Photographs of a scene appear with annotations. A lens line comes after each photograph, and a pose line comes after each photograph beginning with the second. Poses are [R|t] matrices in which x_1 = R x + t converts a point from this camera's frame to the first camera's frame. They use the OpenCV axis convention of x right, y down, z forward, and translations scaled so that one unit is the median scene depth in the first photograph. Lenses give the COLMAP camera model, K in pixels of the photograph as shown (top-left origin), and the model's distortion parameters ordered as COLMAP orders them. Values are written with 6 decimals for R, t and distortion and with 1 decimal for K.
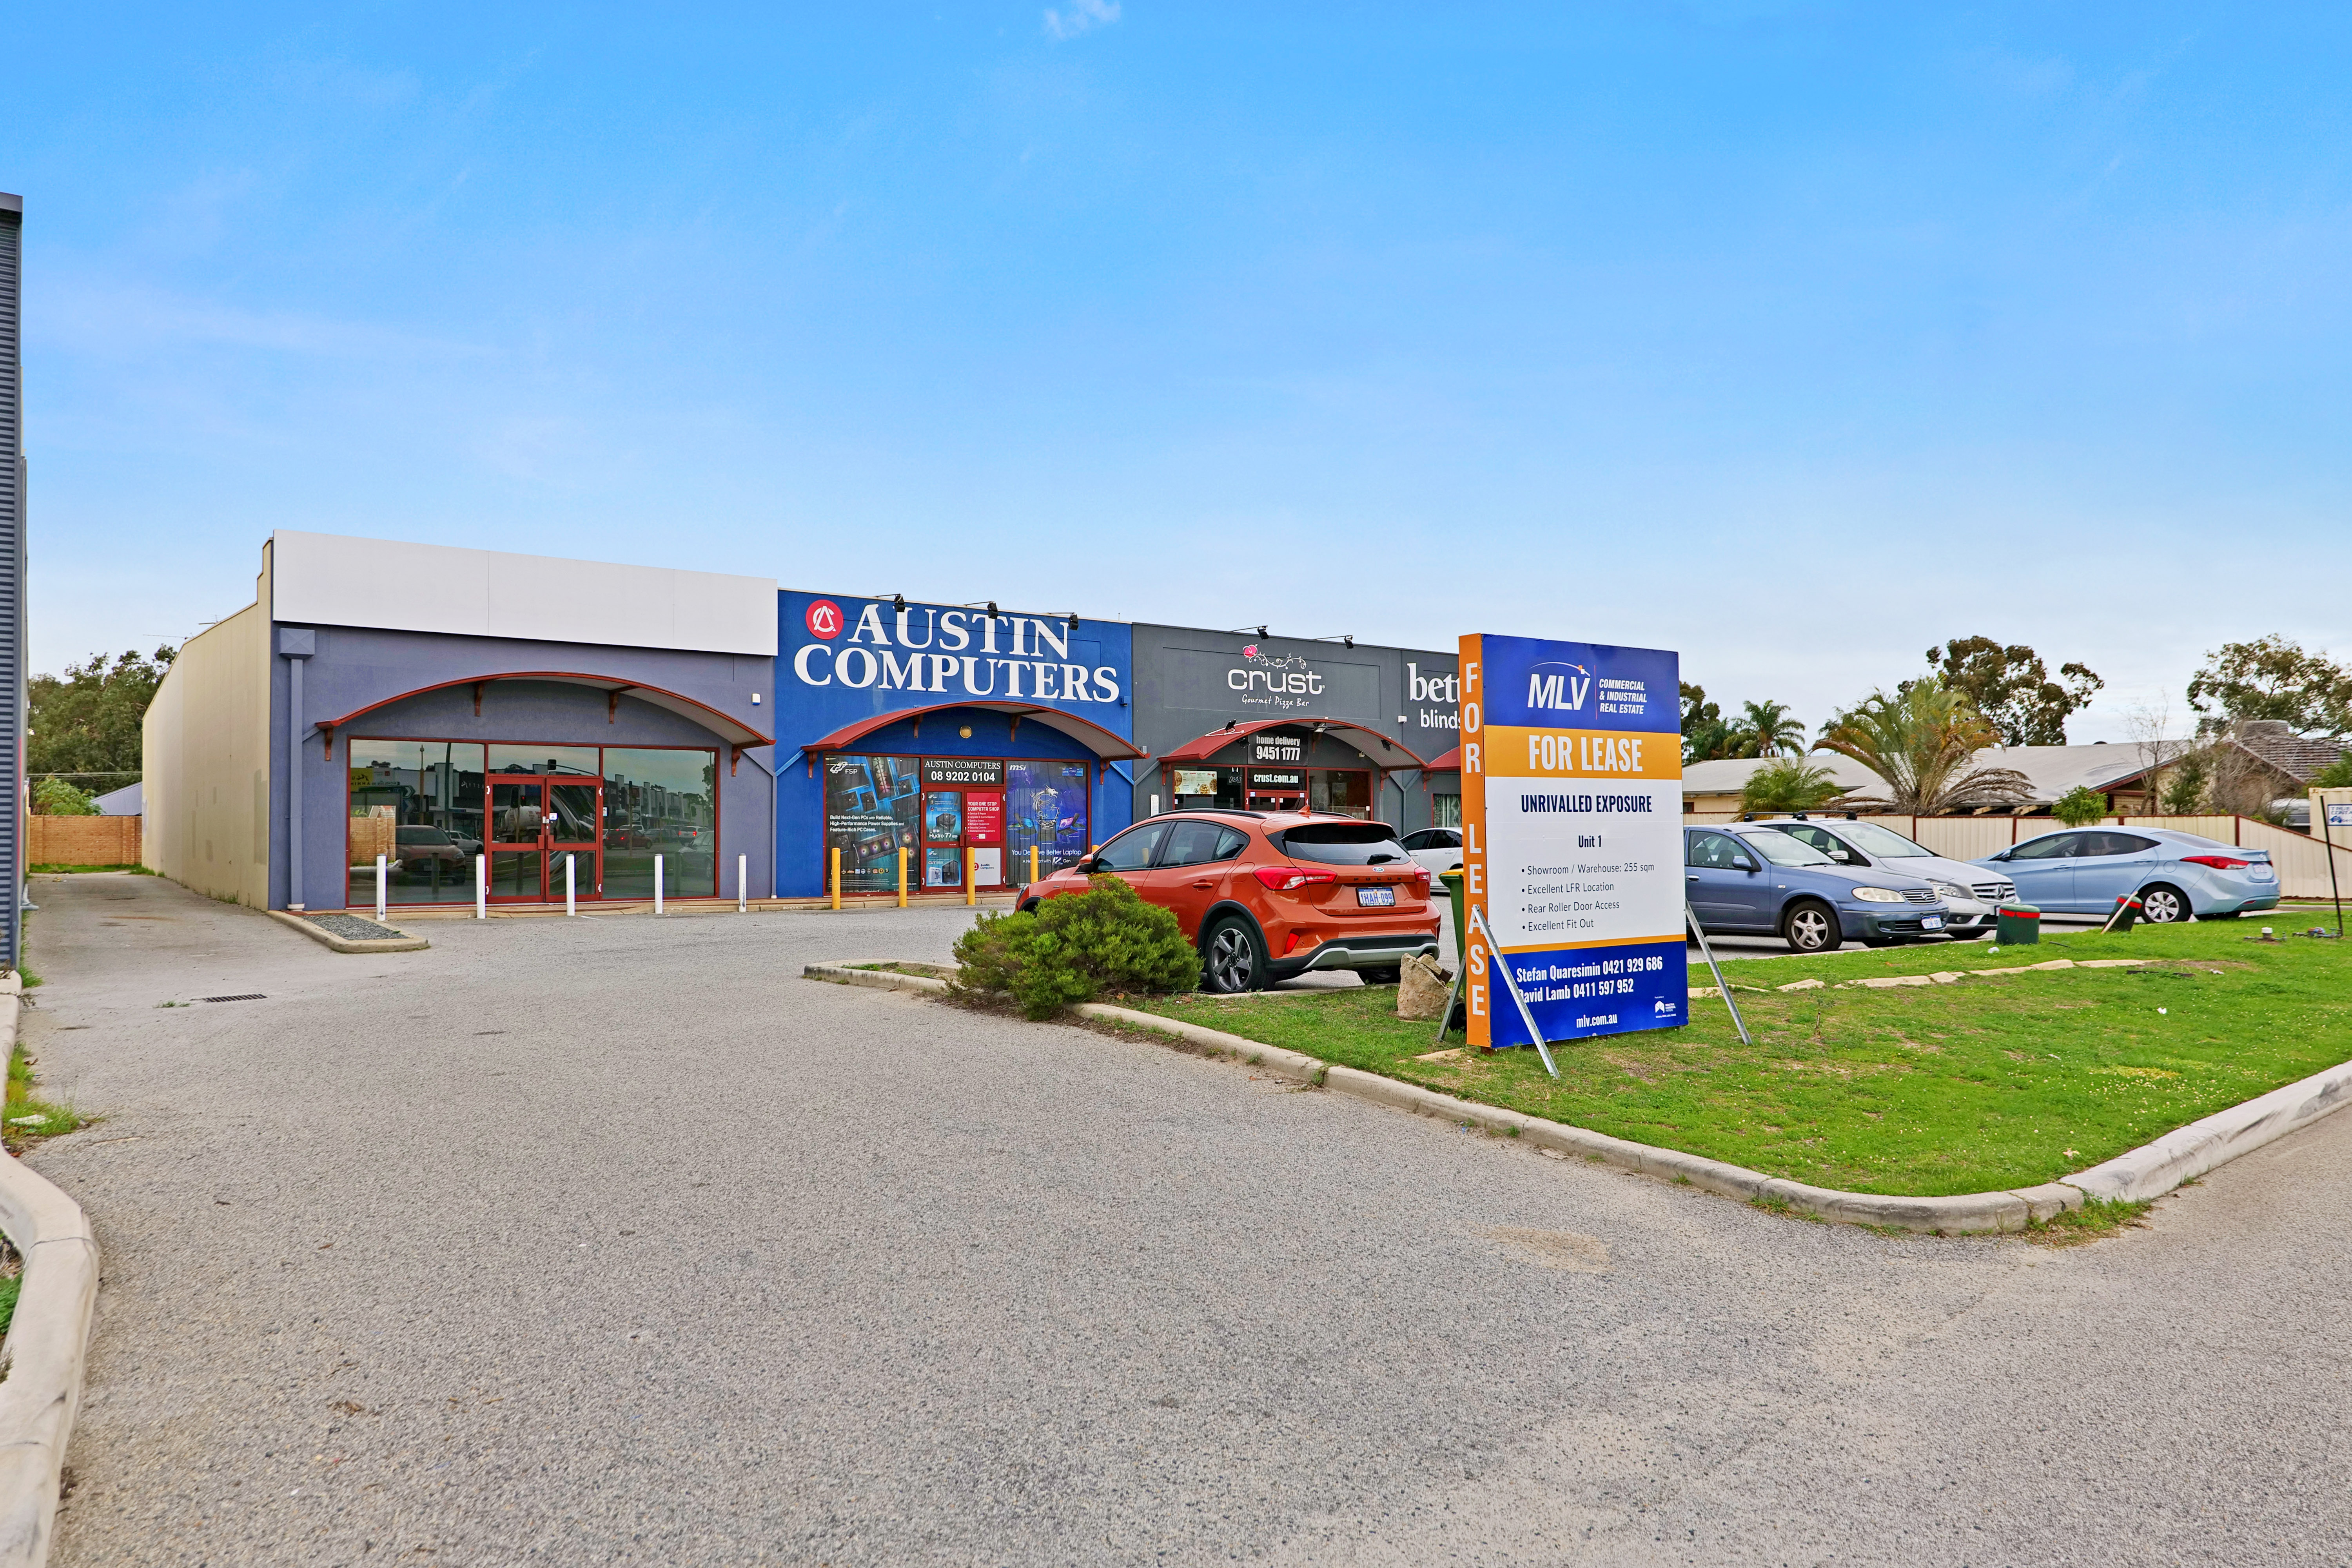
lens RADIAL K [[1575.1, 0, 1171.3], [0, 1575.1, 801.8], [0, 0, 1]] dist [0.007032, -0.004885]
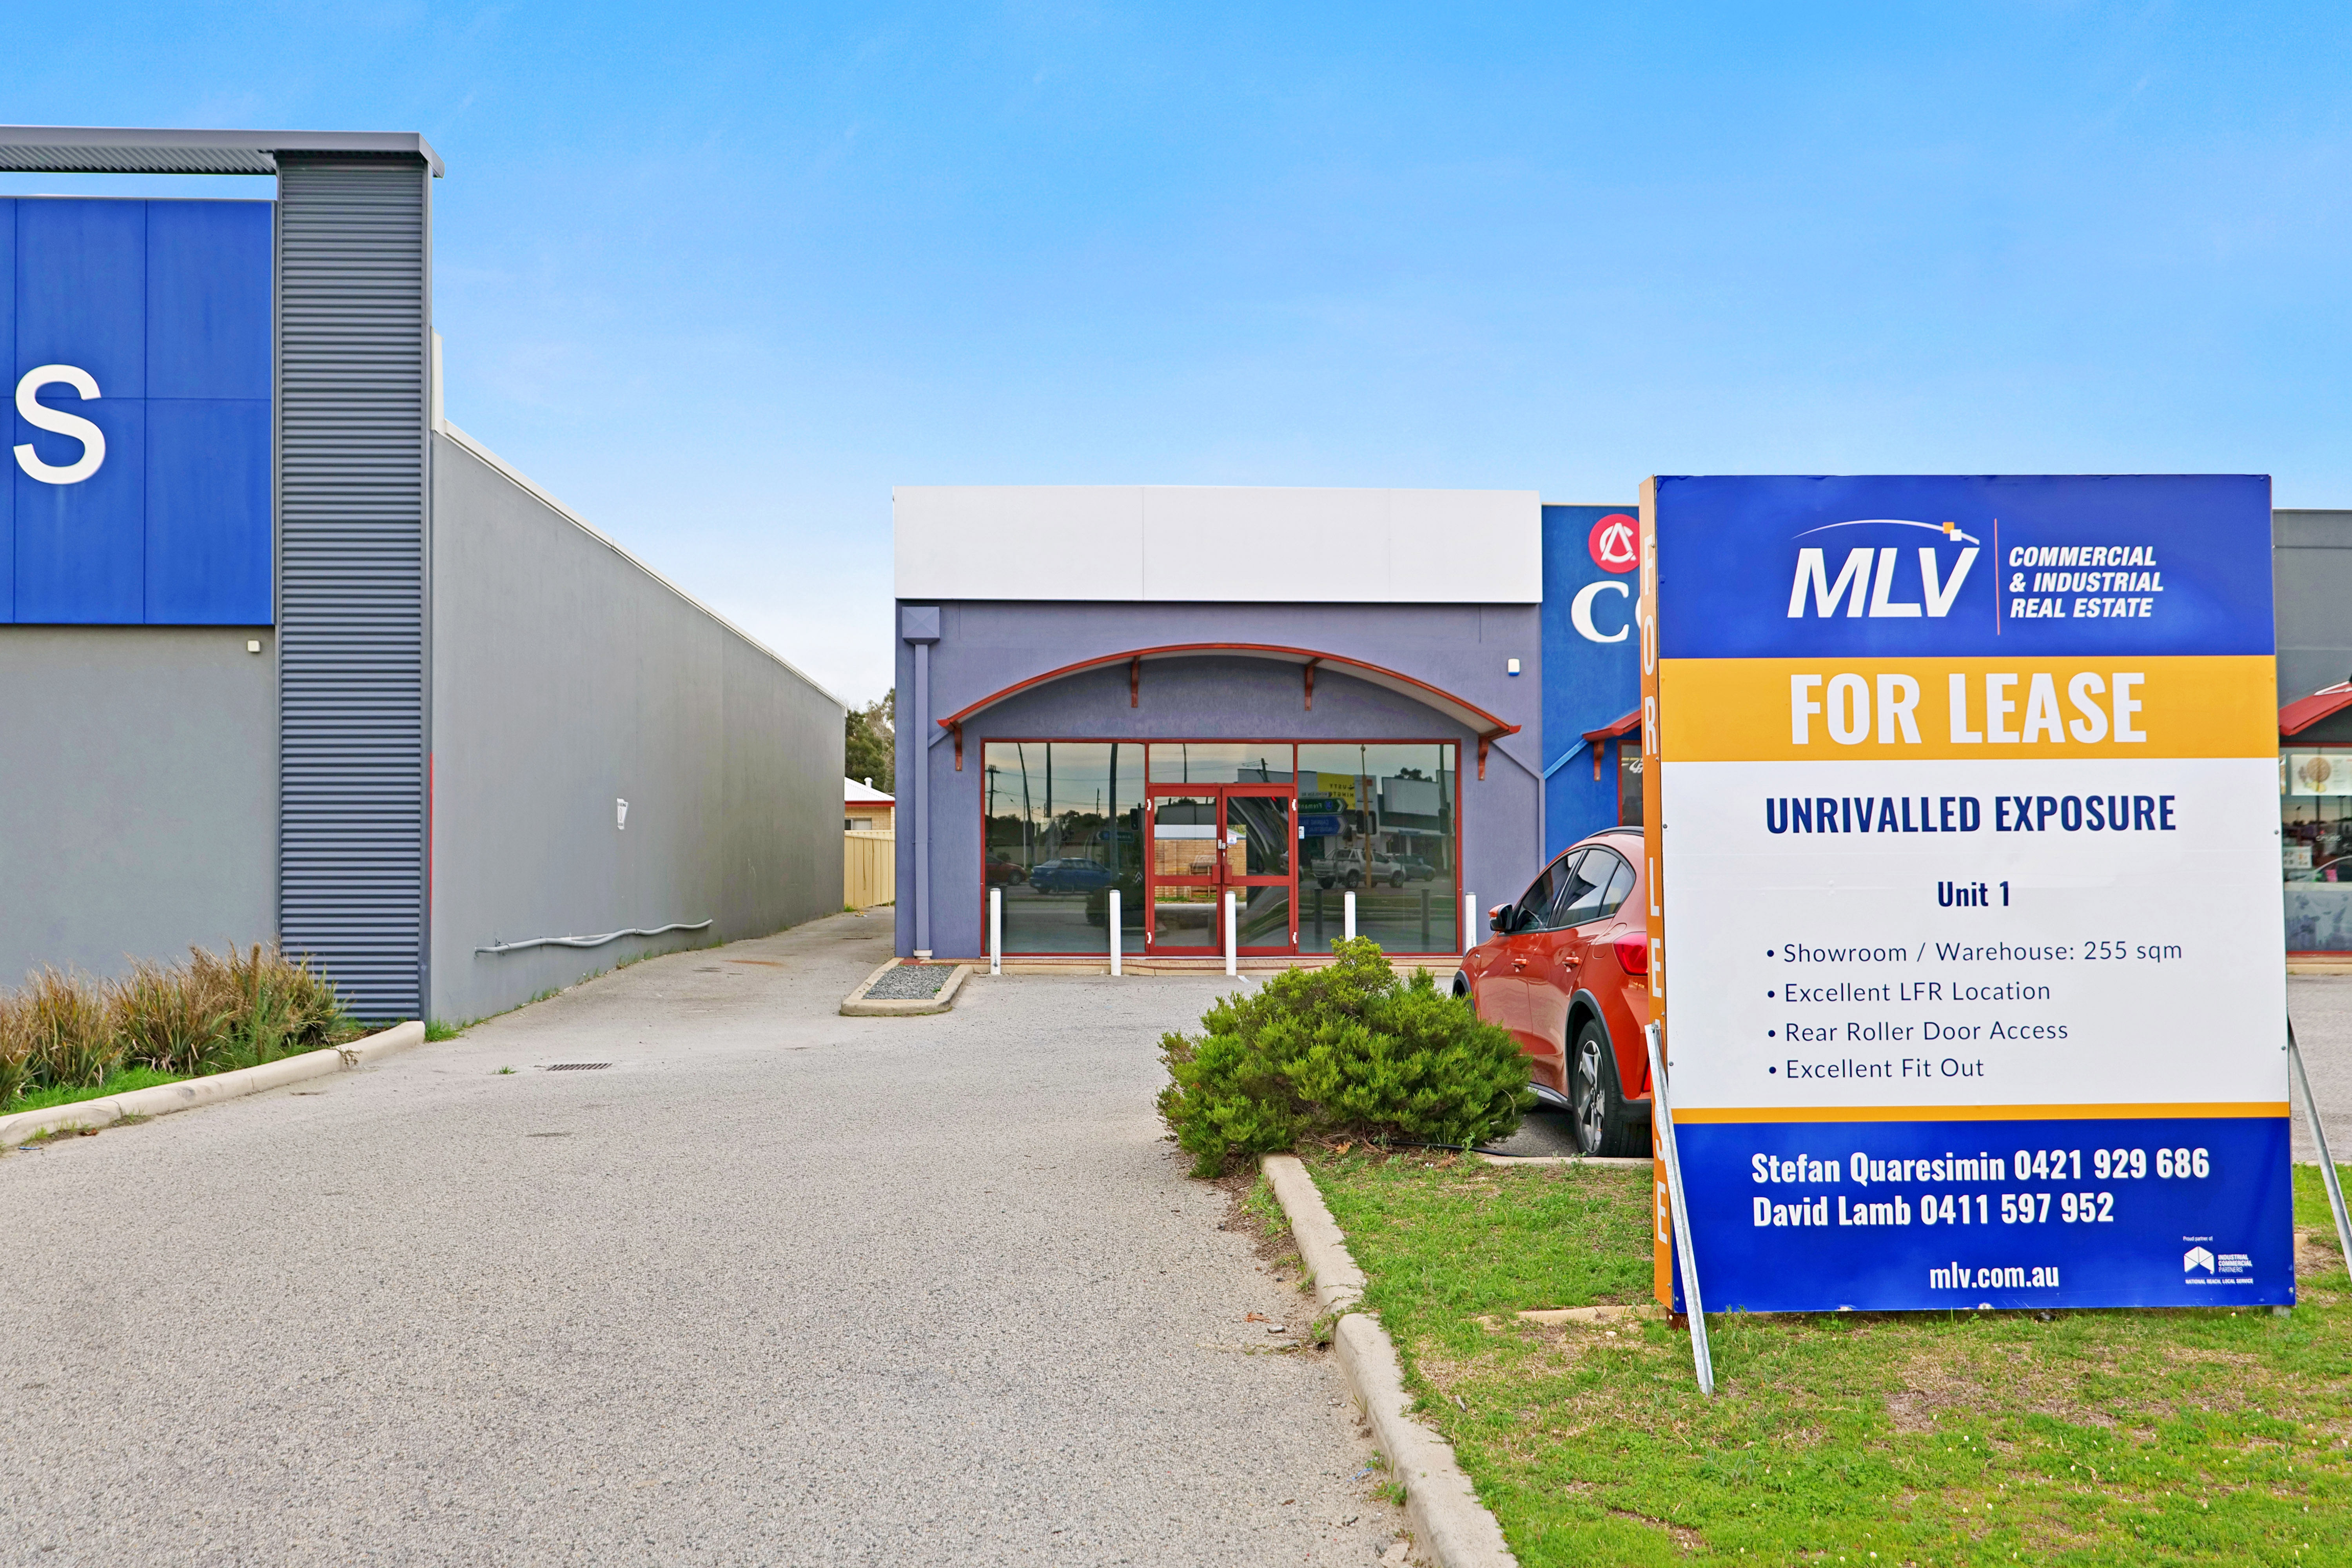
lens RADIAL K [[2236.4, 0, 1035.8], [0, 2236.4, 803.8], [0, 0, 1]] dist [-0.001850, 0.000000]
pose [[0.833553, -0.012775, -0.552291, 0.109609], [0.009982, 0.999918, -0.008063, 0.000192], [0.552349, 0.001208, 0.833612, 0.078768]]
